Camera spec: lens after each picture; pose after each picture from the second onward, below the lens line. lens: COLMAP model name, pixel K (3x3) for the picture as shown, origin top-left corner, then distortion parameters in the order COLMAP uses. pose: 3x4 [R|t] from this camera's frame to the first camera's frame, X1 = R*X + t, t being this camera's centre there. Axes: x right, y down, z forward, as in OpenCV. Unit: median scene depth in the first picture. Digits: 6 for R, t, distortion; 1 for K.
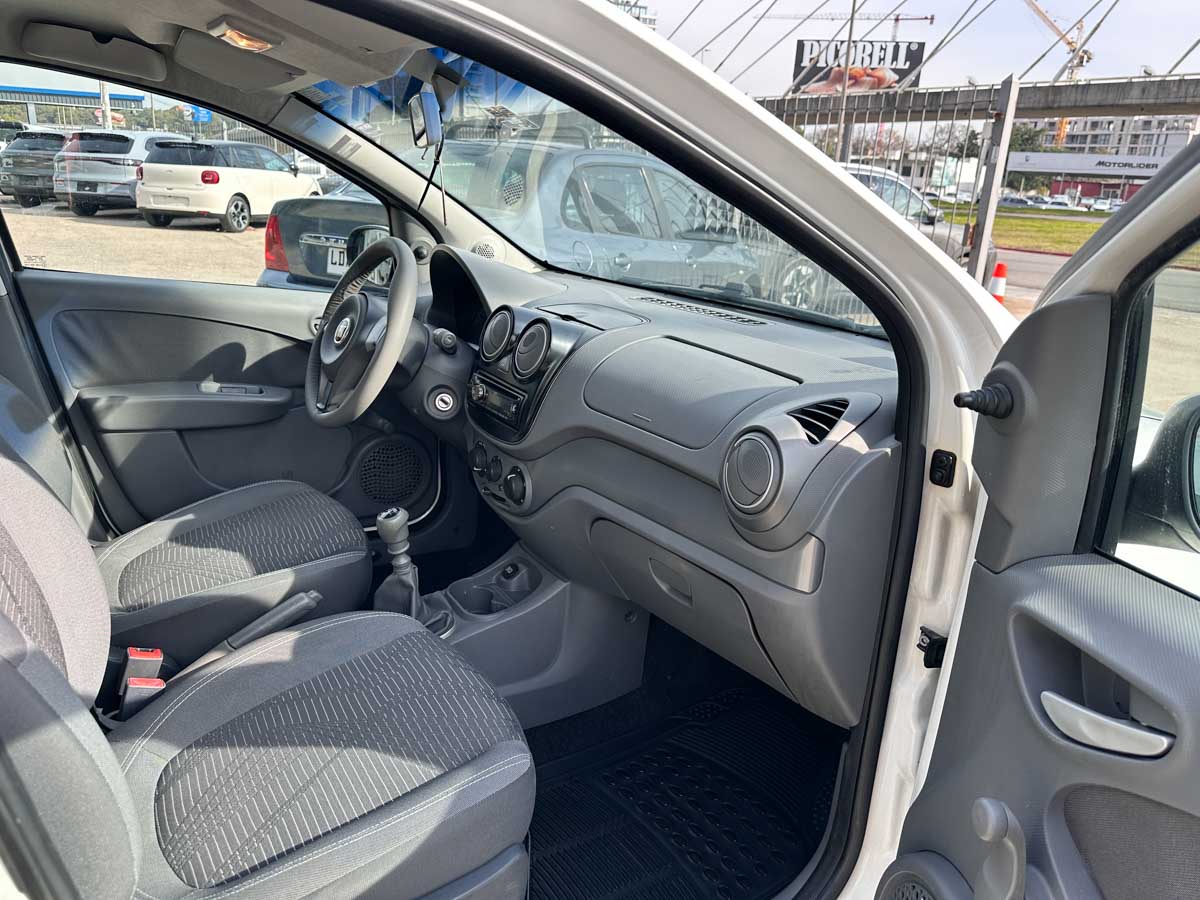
lens RADIAL K [[862.8, 0, 585.6], [0, 862.8, 437.0], [0, 0, 1]] dist [0.020948, -0.037431]
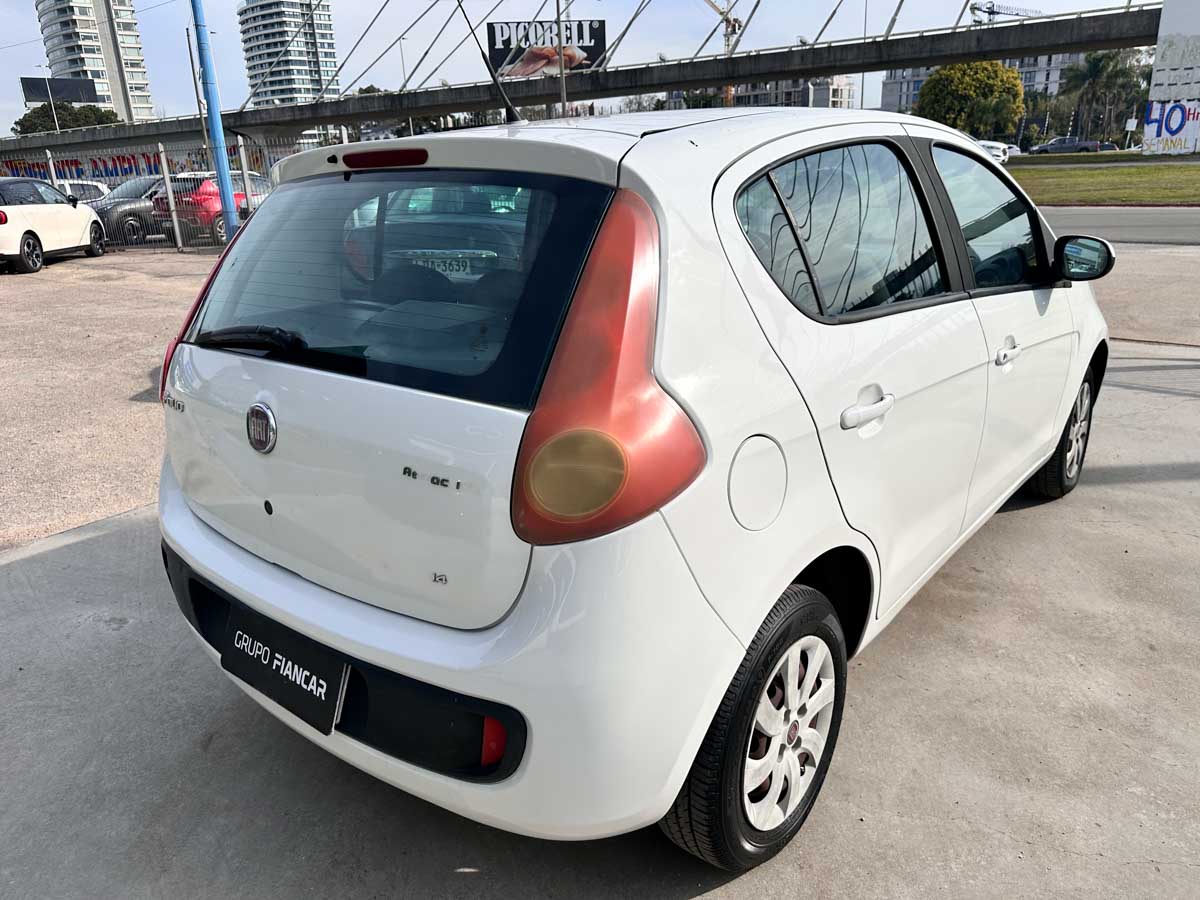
lens RADIAL K [[862.8, 0, 592.5], [0, 862.8, 460.1], [0, 0, 1]] dist [0.020948, -0.037431]
pose [[0.936783, -0.193275, 0.291688, -0.136673], [0.180775, 0.981067, 0.069490, 0.013254], [-0.299596, -0.012367, 0.953986, -0.101193]]
